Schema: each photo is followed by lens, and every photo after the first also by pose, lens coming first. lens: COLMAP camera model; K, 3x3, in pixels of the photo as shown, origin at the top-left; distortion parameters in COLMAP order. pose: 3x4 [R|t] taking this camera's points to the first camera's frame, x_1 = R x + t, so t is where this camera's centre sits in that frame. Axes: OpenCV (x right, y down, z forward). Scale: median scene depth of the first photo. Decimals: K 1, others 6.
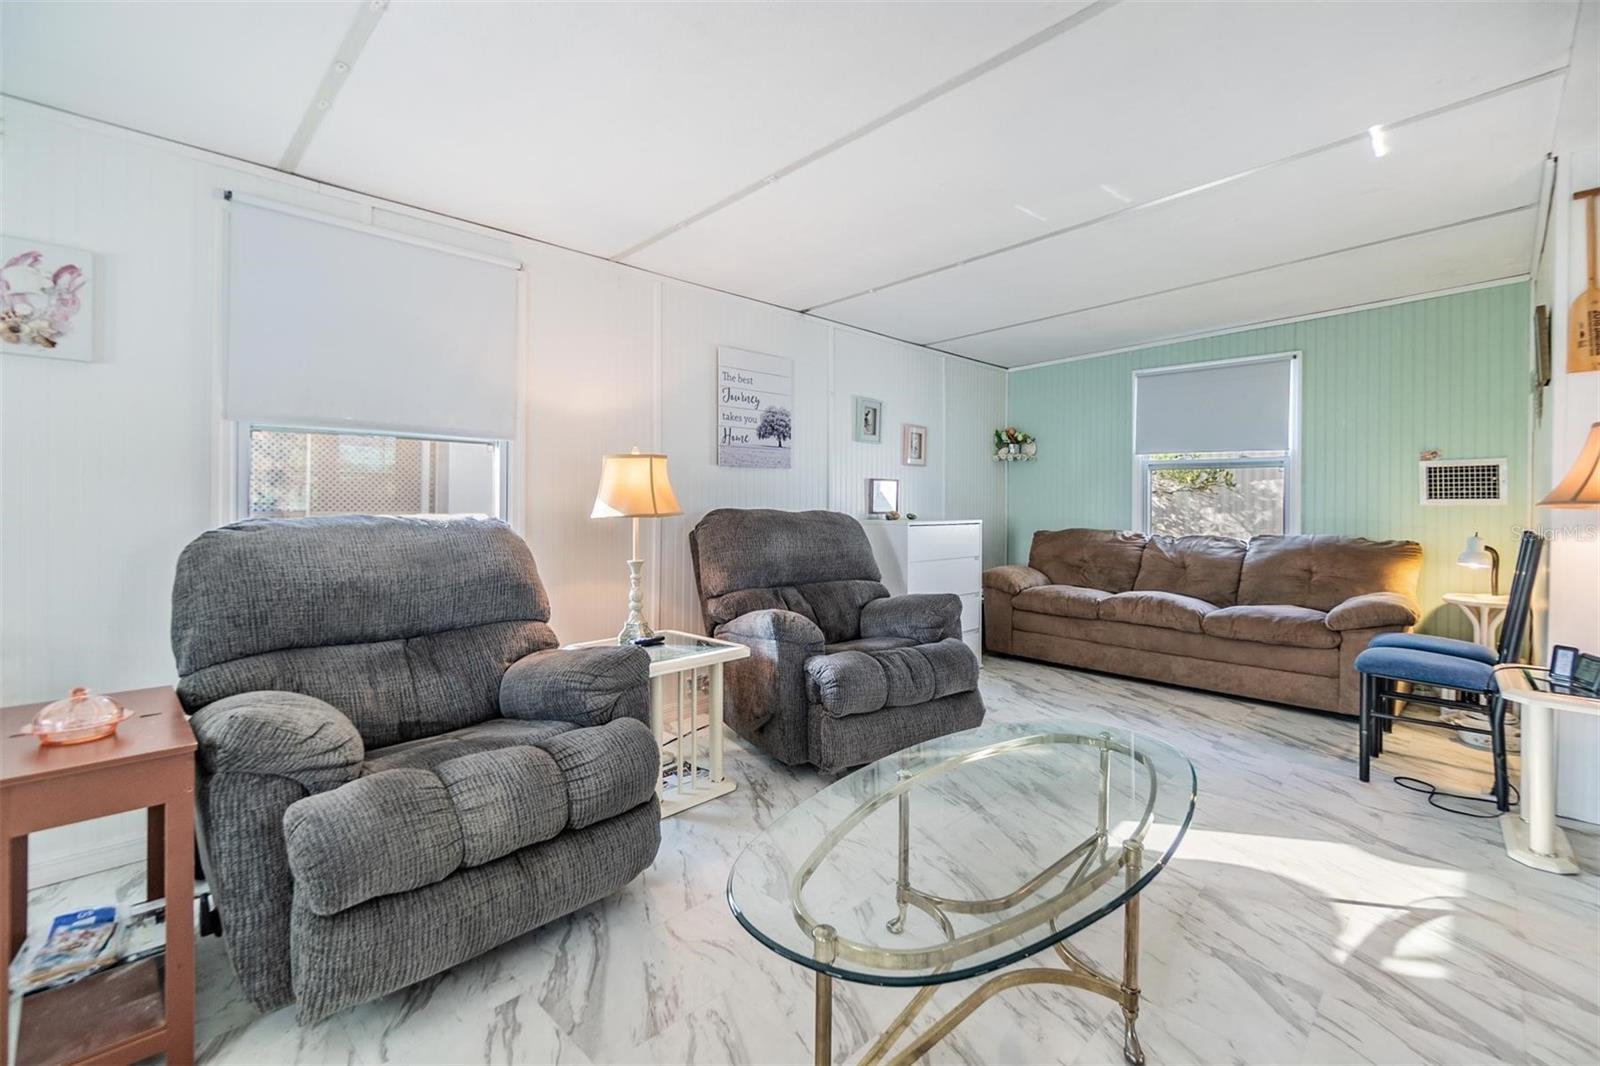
lens RADIAL K [[710.5, 0, 800.6], [0, 710.5, 503.2], [0, 0, 1]] dist [0.000150, 0.000091]
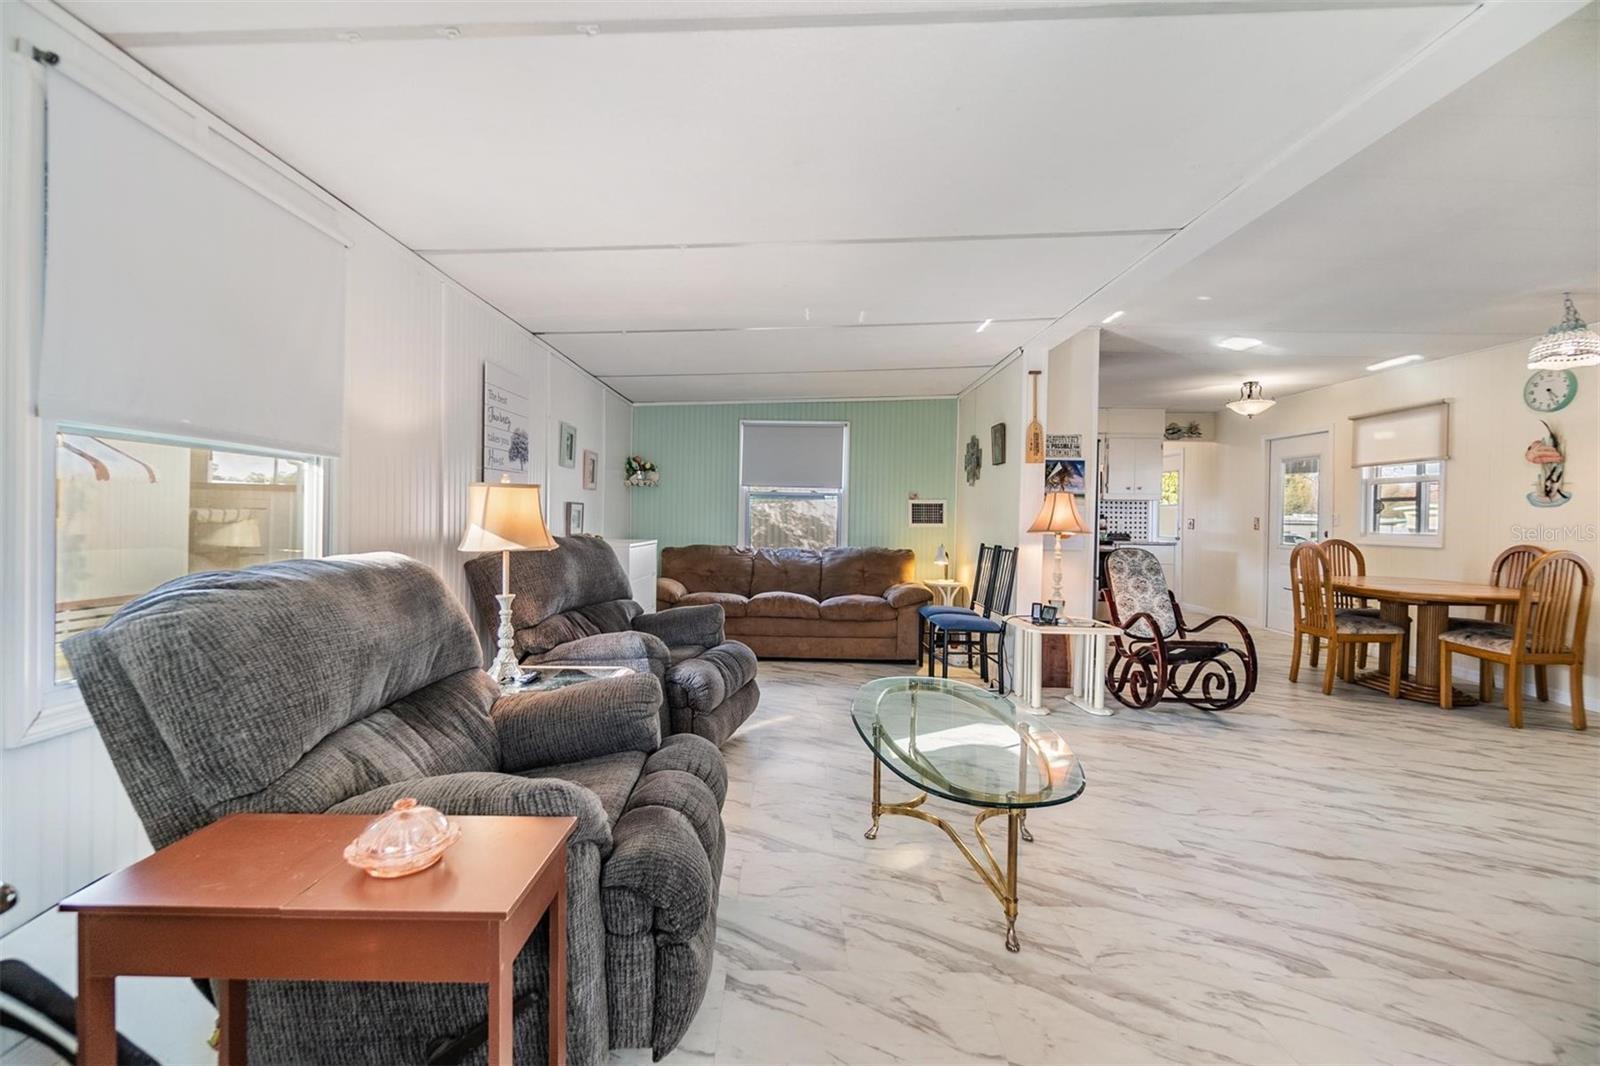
lens RADIAL K [[699.0, 0, 795.9], [0, 699.0, 522.5], [0, 0, 1]] dist [-0.002455, -0.000206]
pose [[0.710421, 0.000120, 0.703777, -0.442213], [-0.008674, 0.999926, 0.008585, -0.019087], [-0.703723, -0.012204, 0.710370, 0.051498]]
